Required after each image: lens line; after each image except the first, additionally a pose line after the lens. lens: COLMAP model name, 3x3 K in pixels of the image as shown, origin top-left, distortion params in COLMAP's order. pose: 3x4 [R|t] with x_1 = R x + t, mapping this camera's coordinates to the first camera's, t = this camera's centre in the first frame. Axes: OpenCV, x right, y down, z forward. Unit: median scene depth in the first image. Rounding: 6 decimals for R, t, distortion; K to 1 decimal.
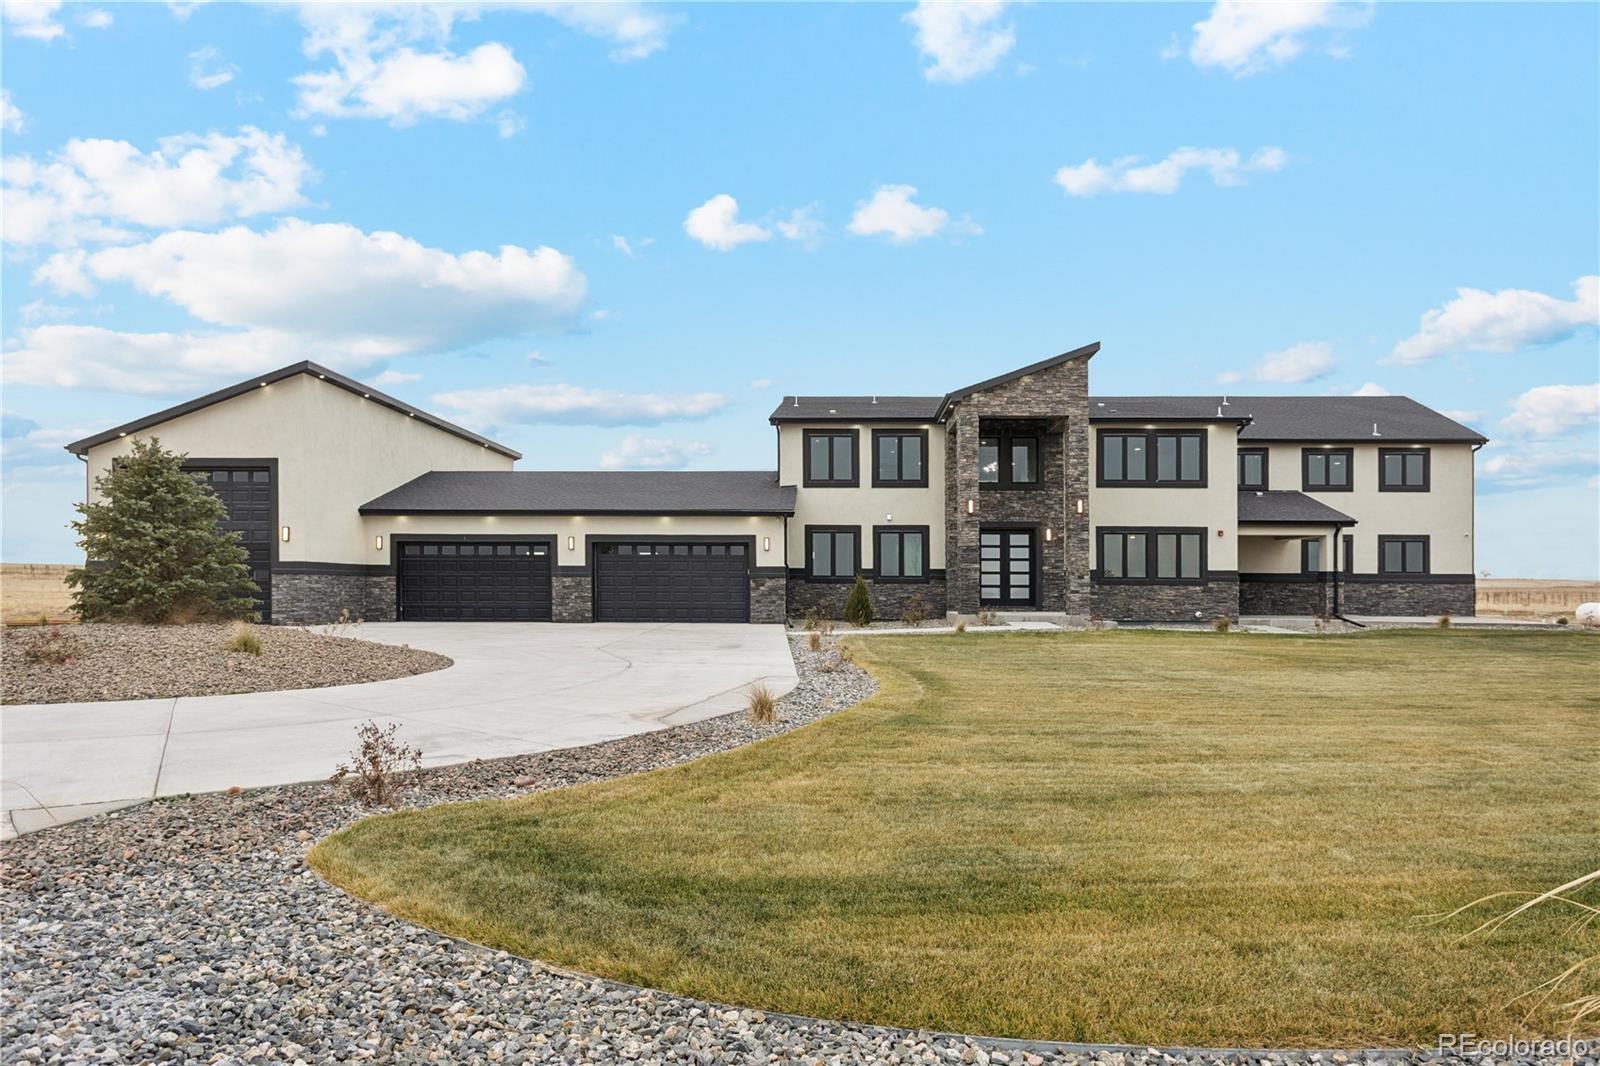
lens RADIAL K [[900.1, 0, 800.0], [0, 900.1, 533.0], [0, 0, 1]] dist [-0.016772, 0.001281]
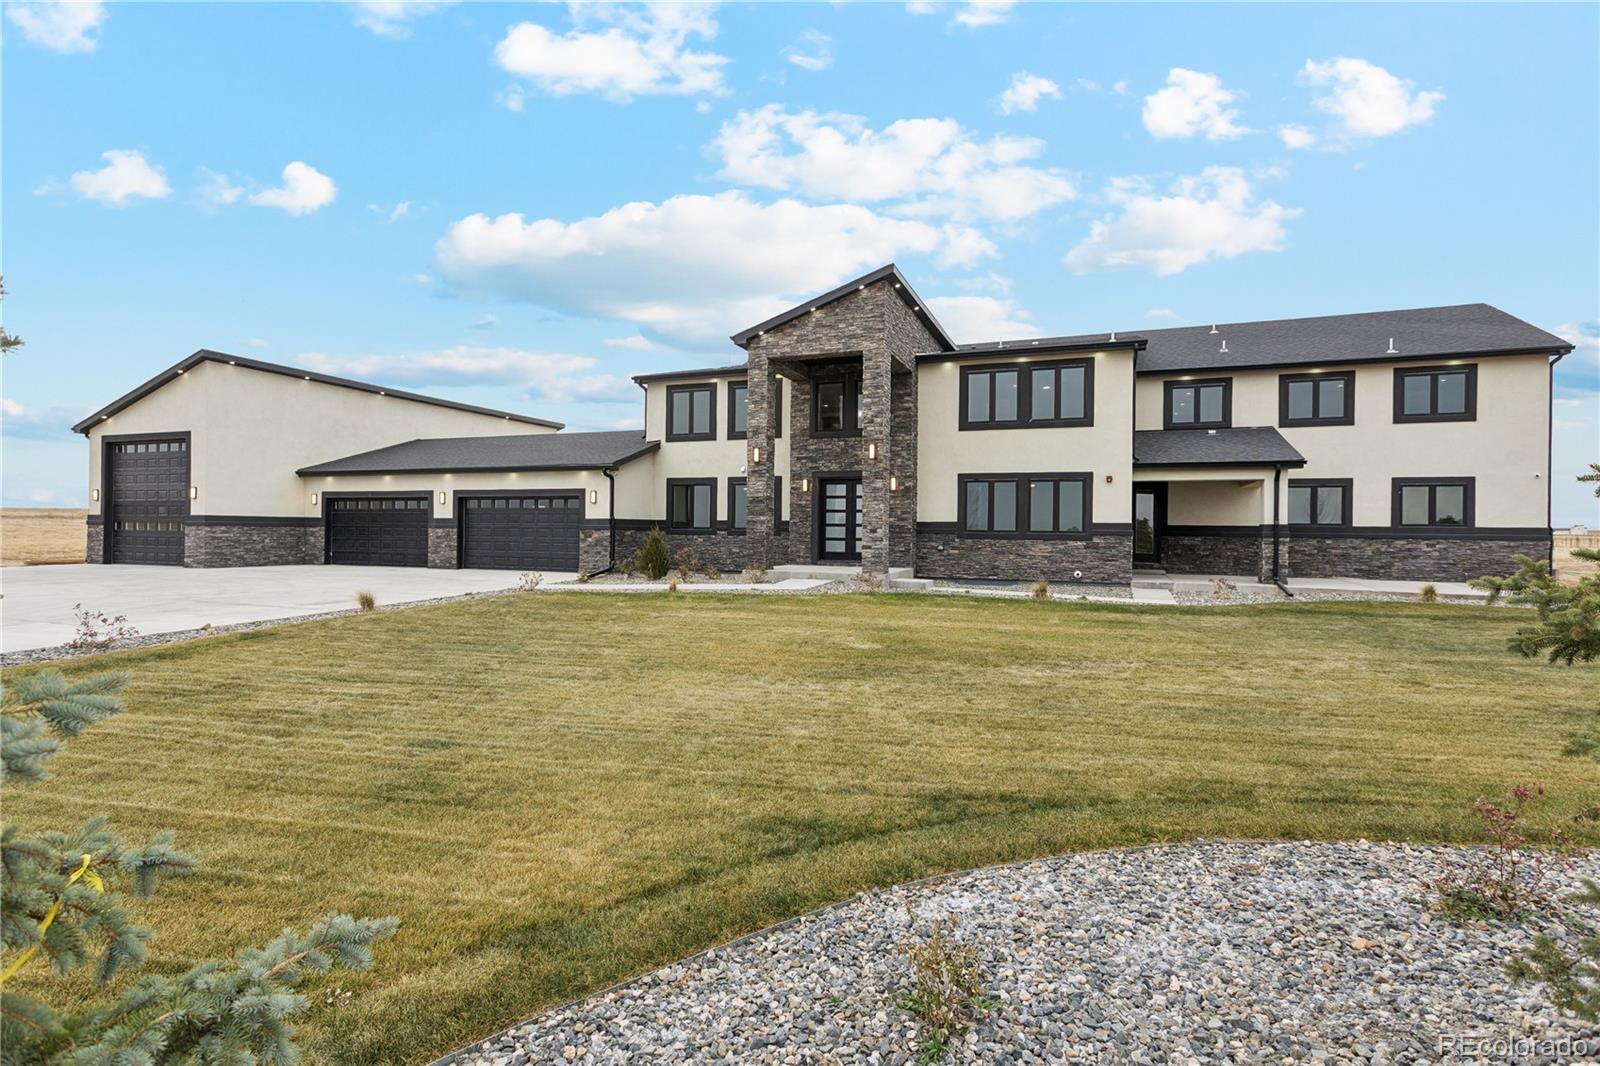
lens RADIAL K [[718.6, 0, 799.3], [0, 718.6, 497.0], [0, 0, 1]] dist [0.000240, -0.000101]
pose [[0.946776, -0.009926, -0.321739, 0.412740], [0.013494, 0.999870, 0.008864, 0.007356], [0.321609, -0.012734, 0.946787, 0.263417]]
